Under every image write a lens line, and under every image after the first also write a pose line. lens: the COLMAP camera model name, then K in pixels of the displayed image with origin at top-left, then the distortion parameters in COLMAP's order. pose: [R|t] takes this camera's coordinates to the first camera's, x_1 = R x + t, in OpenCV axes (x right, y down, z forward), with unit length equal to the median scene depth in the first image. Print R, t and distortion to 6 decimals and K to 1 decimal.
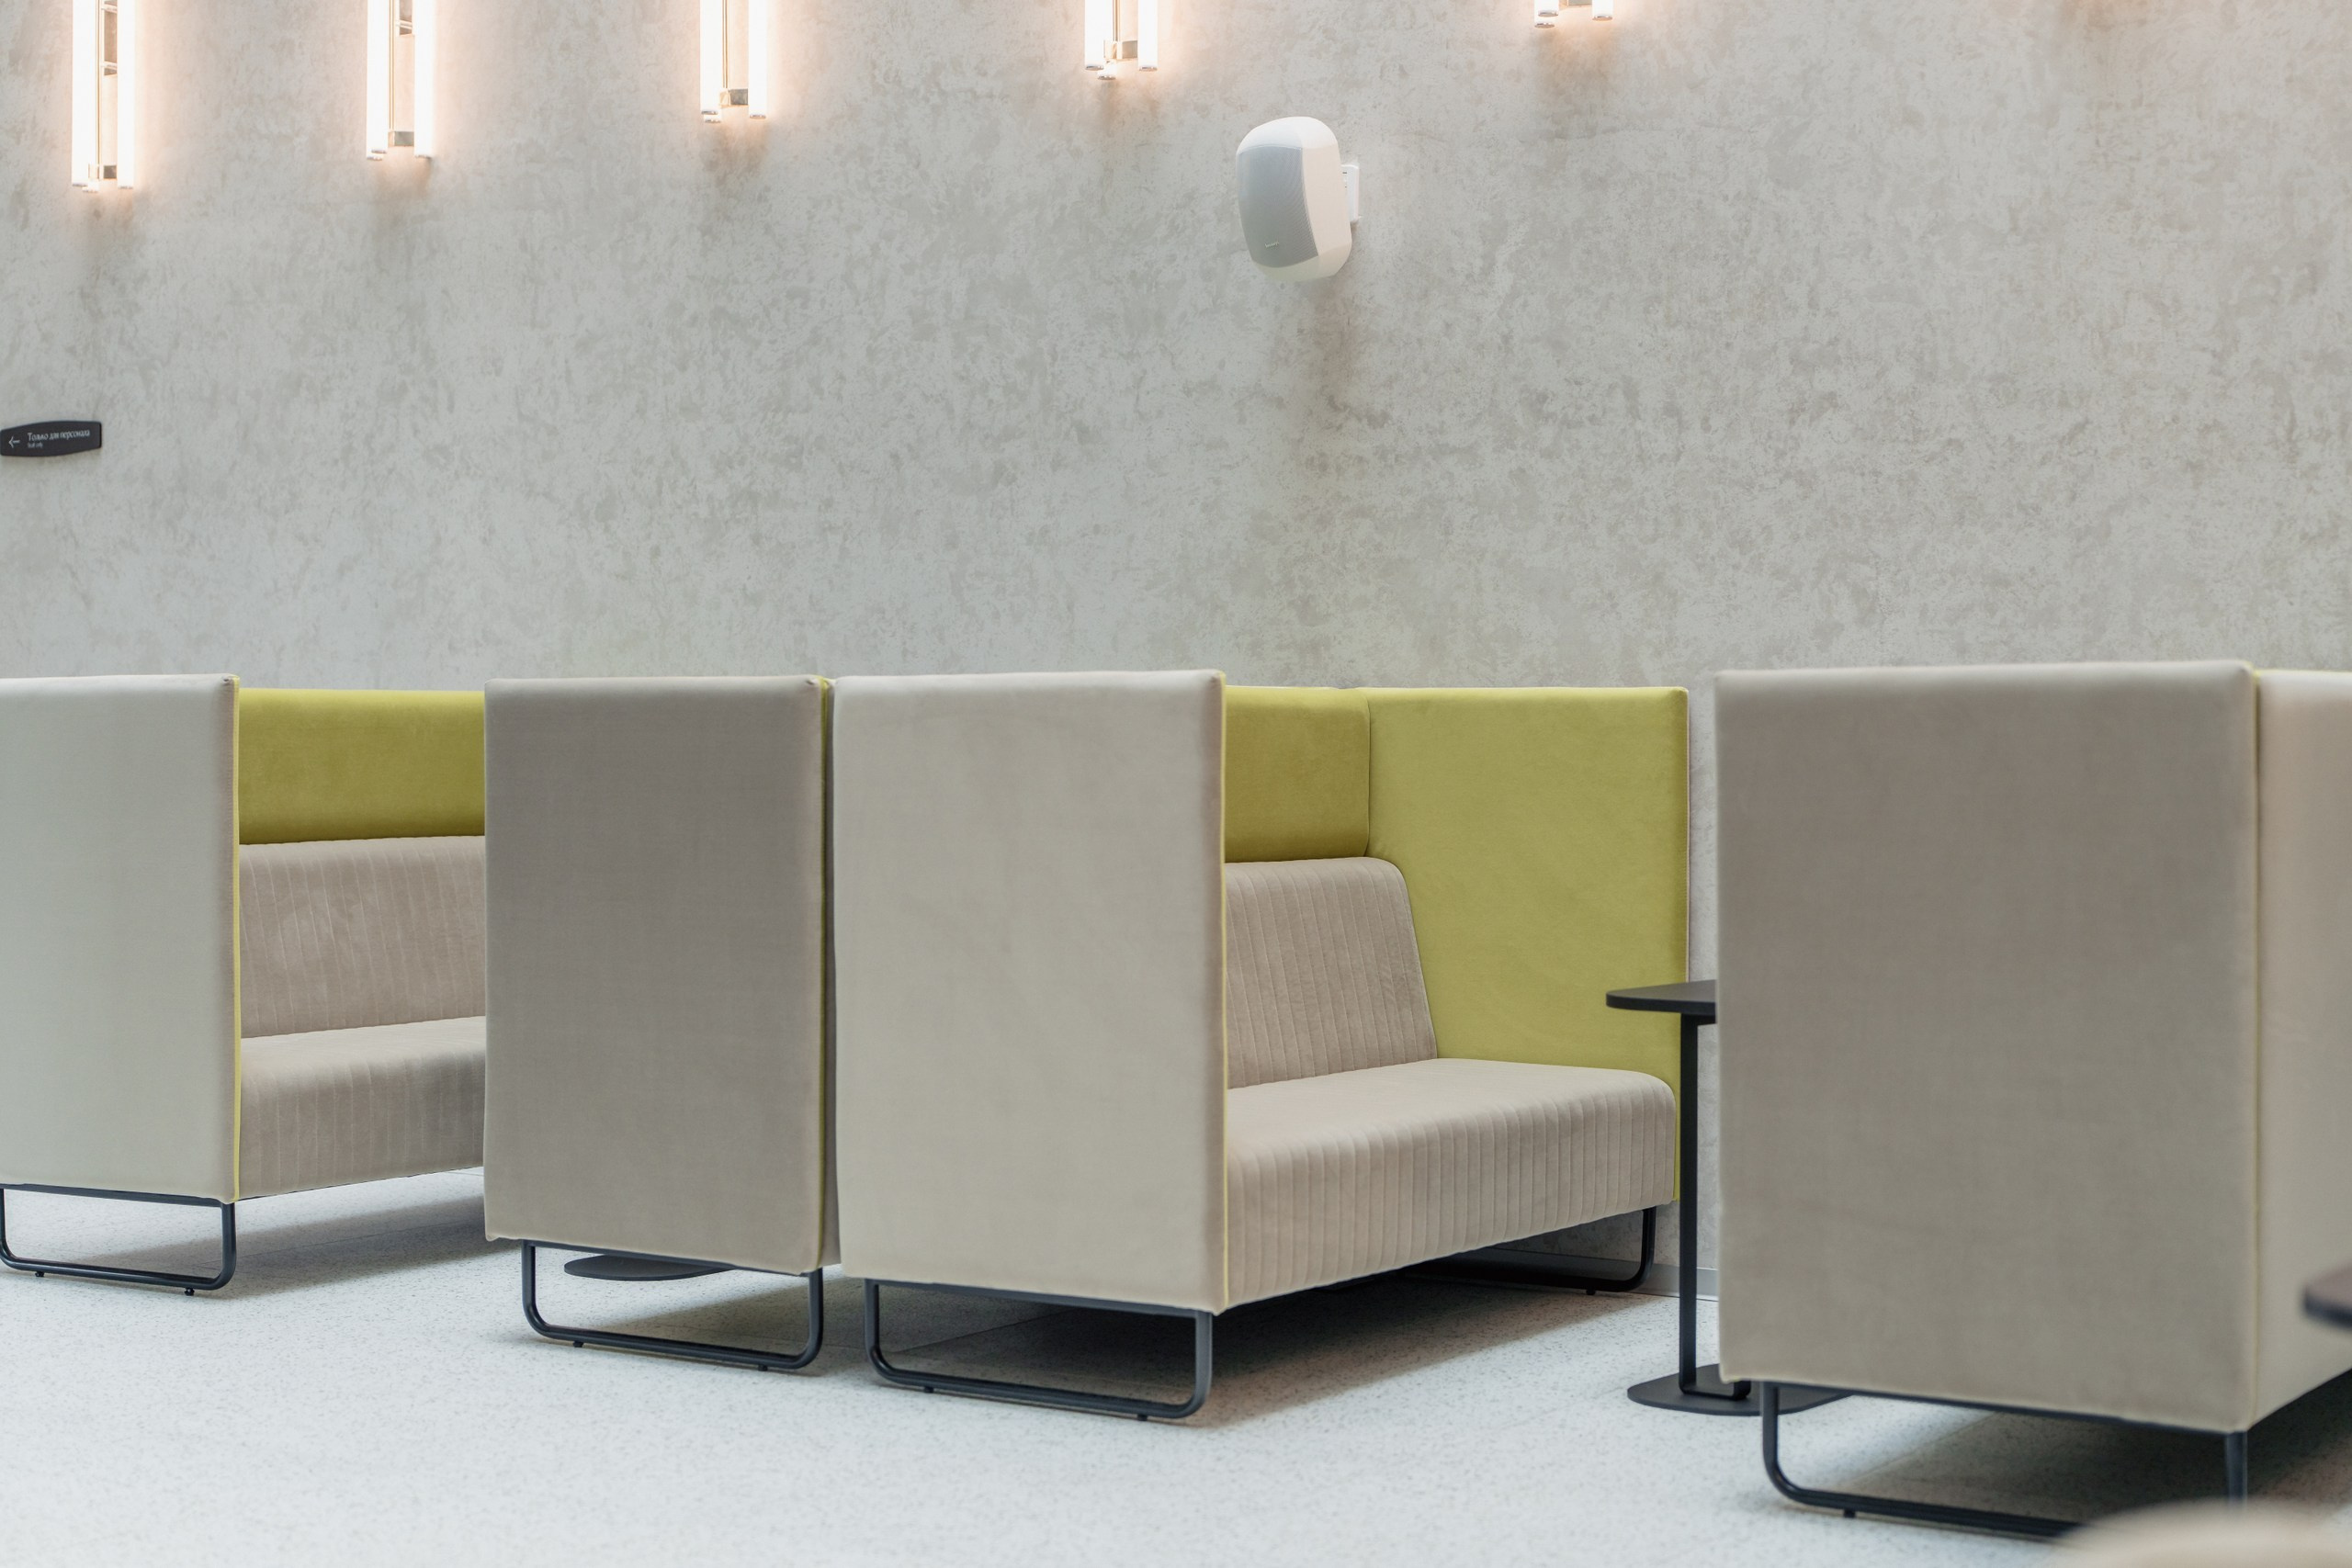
lens RADIAL K [[3589.2, 0, 1174.2], [0, 3589.2, 798.8], [0, 0, 1]] dist [-0.008647, 0.000000]
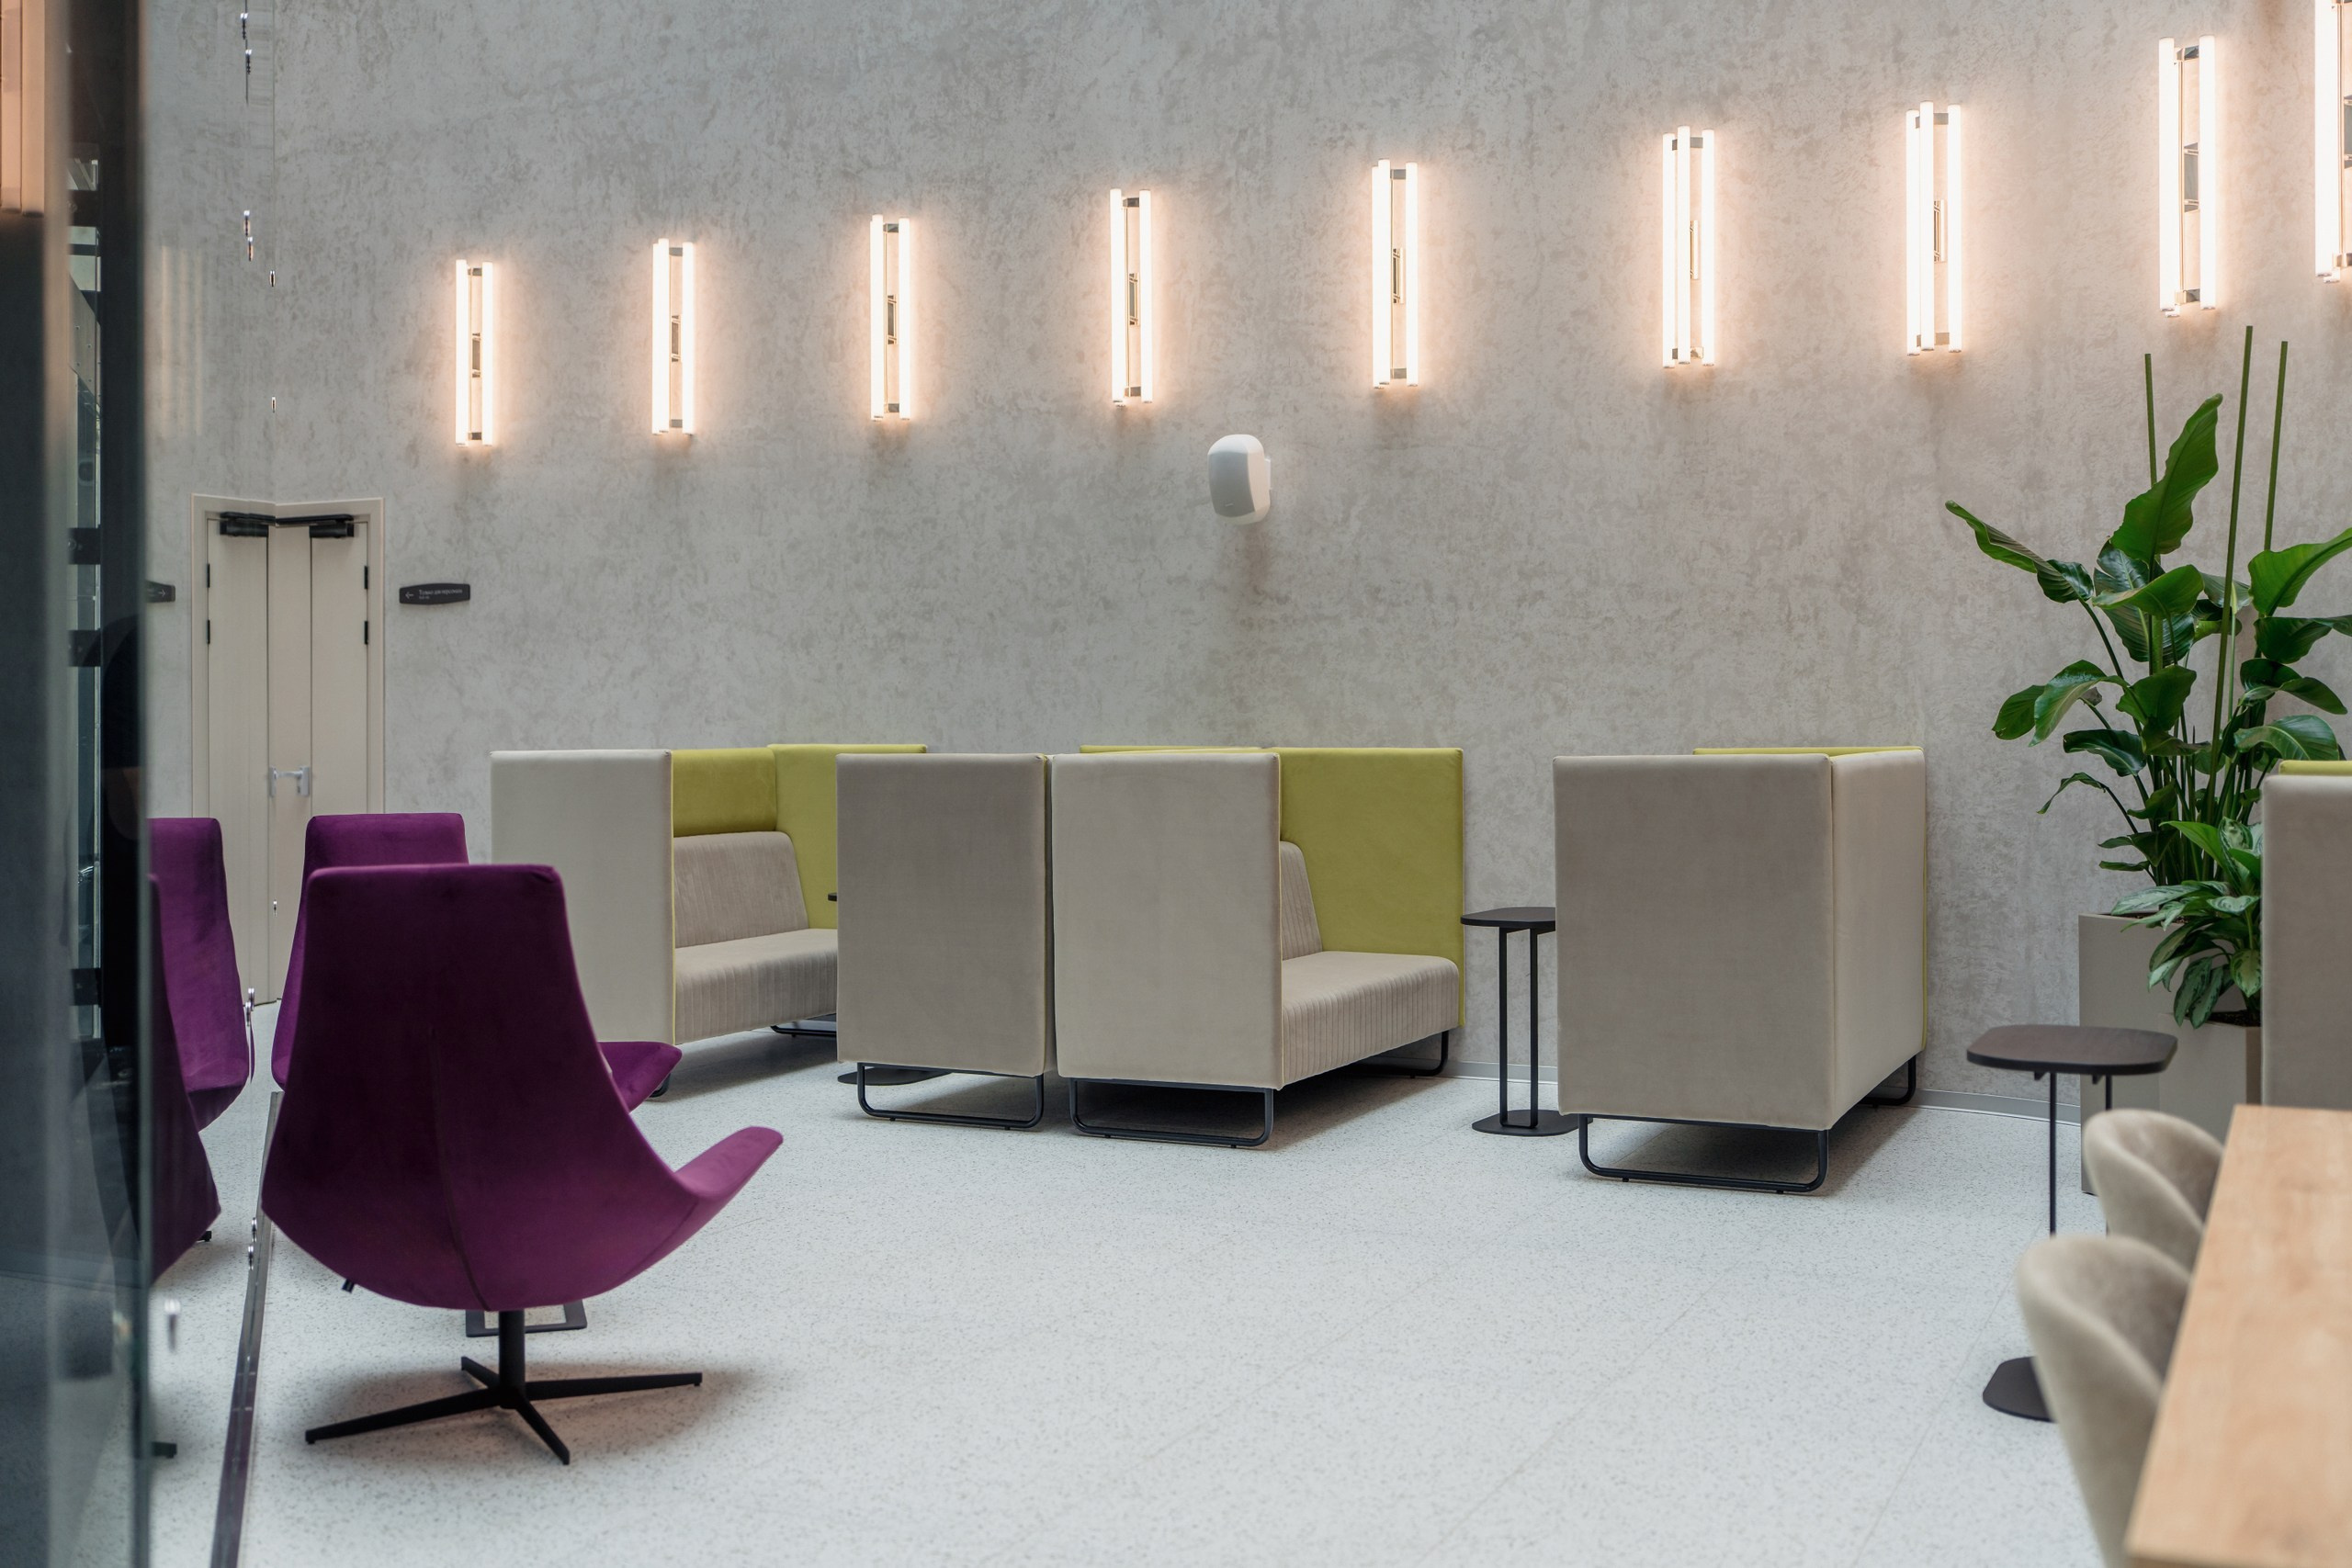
lens RADIAL K [[2398.9, 0, 1176.9], [0, 2398.9, 759.8], [0, 0, 1]] dist [-0.014609, 0.000000]
pose [[0.990223, -0.009456, 0.139174, -0.169185], [0.009902, 0.999948, -0.002510, -0.022670], [-0.139143, 0.003863, 0.990265, -0.197842]]
